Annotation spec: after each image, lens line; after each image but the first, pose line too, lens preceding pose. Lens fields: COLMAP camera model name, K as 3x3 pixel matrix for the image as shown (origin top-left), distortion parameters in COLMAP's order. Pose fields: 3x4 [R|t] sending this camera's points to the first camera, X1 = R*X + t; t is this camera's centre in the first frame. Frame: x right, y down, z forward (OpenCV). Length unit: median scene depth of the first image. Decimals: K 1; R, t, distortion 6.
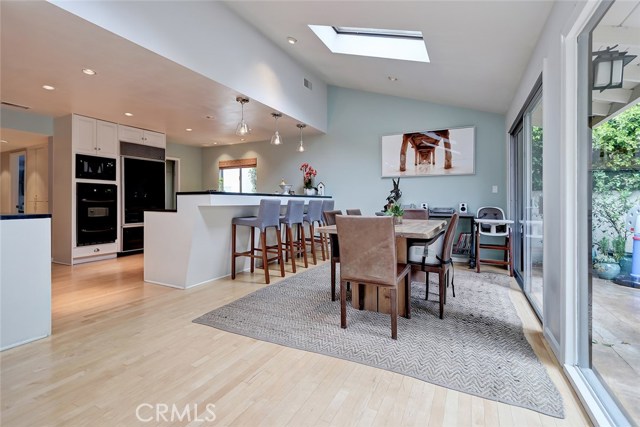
lens RADIAL K [[301.8, 0, 312.5], [0, 301.8, 202.0], [0, 0, 1]] dist [0.000288, -0.000328]
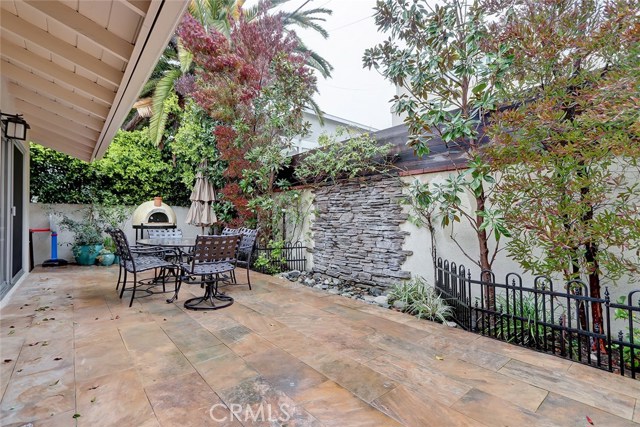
lens RADIAL K [[297.8, 0, 320.0], [0, 297.8, 213.5], [0, 0, 1]] dist [0.003304, 0.000134]
pose [[0.375749, 0.010286, 0.926665, 0.029306], [-0.000065, 0.999939, -0.011073, 0.017799], [-0.926722, 0.004100, 0.375726, -0.418891]]
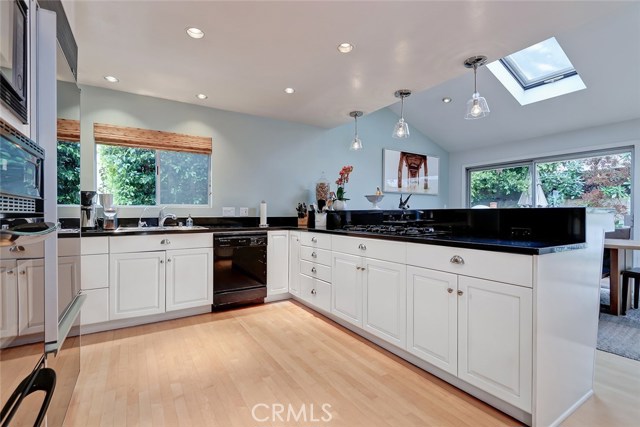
lens RADIAL K [[292.9, 0, 320.0], [0, 292.9, 213.5], [0, 0, 1]] dist [-0.001985, -0.000344]
pose [[0.487104, -0.004602, 0.873332, -0.727940], [0.002134, 0.999989, 0.004080, -0.018227], [-0.873342, -0.000123, 0.487108, 0.773082]]
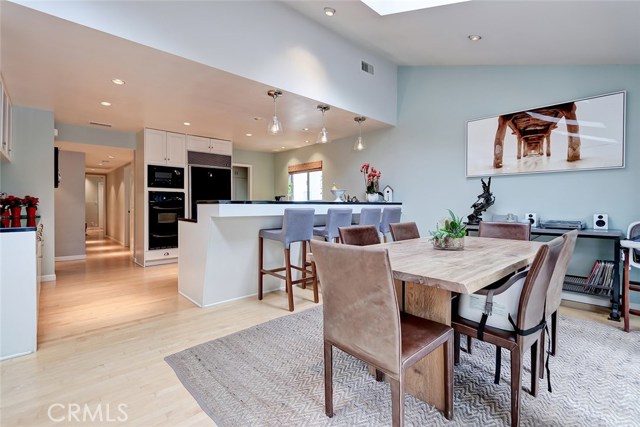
lens RADIAL K [[299.1, 0, 311.8], [0, 299.1, 207.8], [0, 0, 1]] dist [-0.001560, -0.000750]
pose [[0.939048, 0.003172, -0.343771, 0.130730], [-0.000235, 0.999963, 0.008585, -0.013323], [0.343786, -0.007981, 0.939014, 0.181172]]
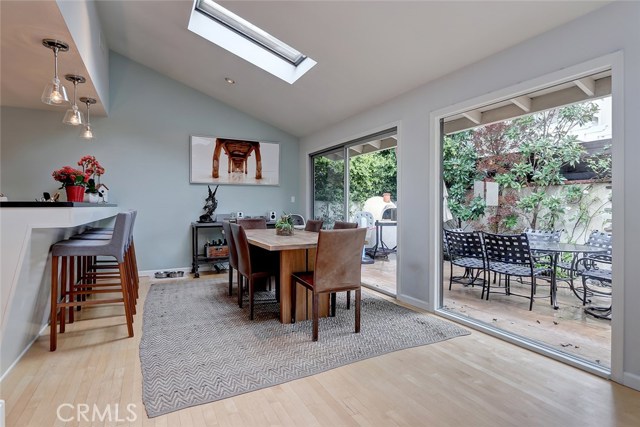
lens RADIAL K [[332.6, 0, 316.3], [0, 332.6, 204.1], [0, 0, 1]] dist [0.000579, -0.000051]
pose [[0.572648, 0.002447, 0.819798, -0.373028], [0.001366, 0.999991, -0.003938, -0.017164], [-0.819800, 0.003375, 0.572640, 0.164076]]
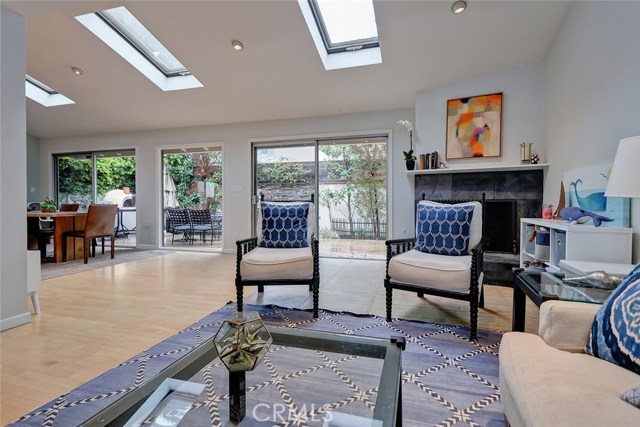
lens RADIAL K [[299.8, 0, 338.3], [0, 299.8, 204.6], [0, 0, 1]] dist [-0.000408, -0.000033]
pose [[-0.221418, -0.012320, 0.975101, -0.953932], [0.003212, 0.999906, 0.013363, 0.010120], [-0.975174, 0.006090, -0.221357, -0.060325]]
